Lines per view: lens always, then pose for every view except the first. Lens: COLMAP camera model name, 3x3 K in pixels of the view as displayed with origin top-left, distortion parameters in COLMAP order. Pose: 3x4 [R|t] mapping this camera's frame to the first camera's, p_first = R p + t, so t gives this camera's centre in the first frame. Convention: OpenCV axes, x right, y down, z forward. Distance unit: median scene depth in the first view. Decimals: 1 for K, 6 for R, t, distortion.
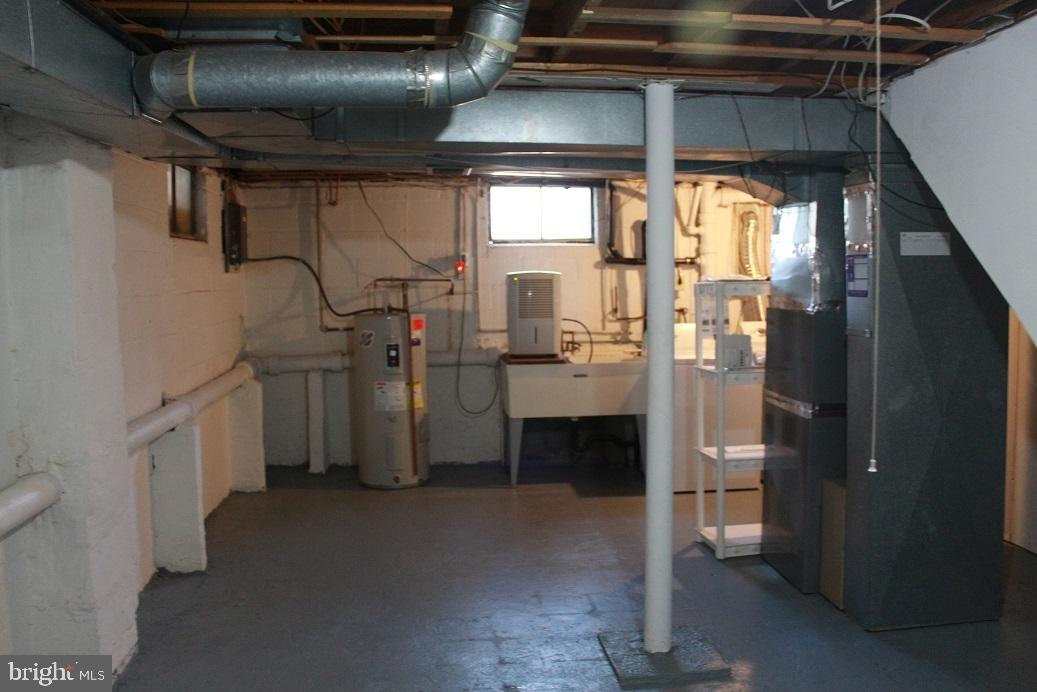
lens RADIAL K [[873.7, 0, 519.2], [0, 873.7, 346.2], [0, 0, 1]] dist [-0.069351, 0.002669]
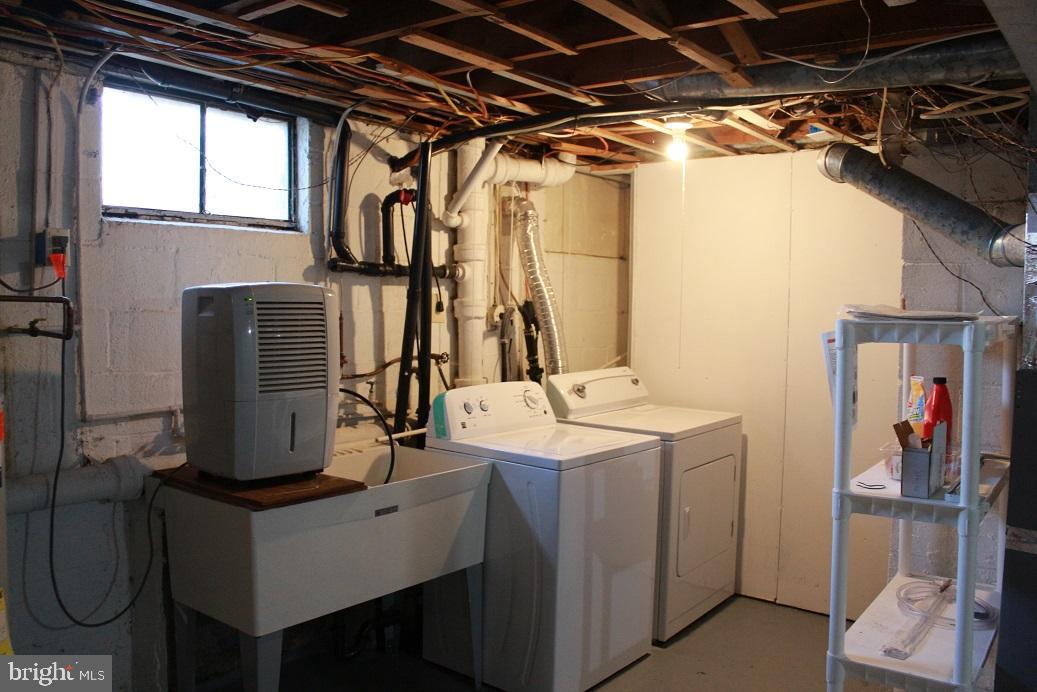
lens RADIAL K [[873.7, 0, 517.6], [0, 873.7, 341.5], [0, 0, 1]] dist [-0.069351, 0.002669]
pose [[0.710485, -0.015309, 0.703546, -0.186440], [0.029256, 0.999542, -0.007795, -0.045987], [-0.703104, 0.026121, 0.710607, 0.556082]]
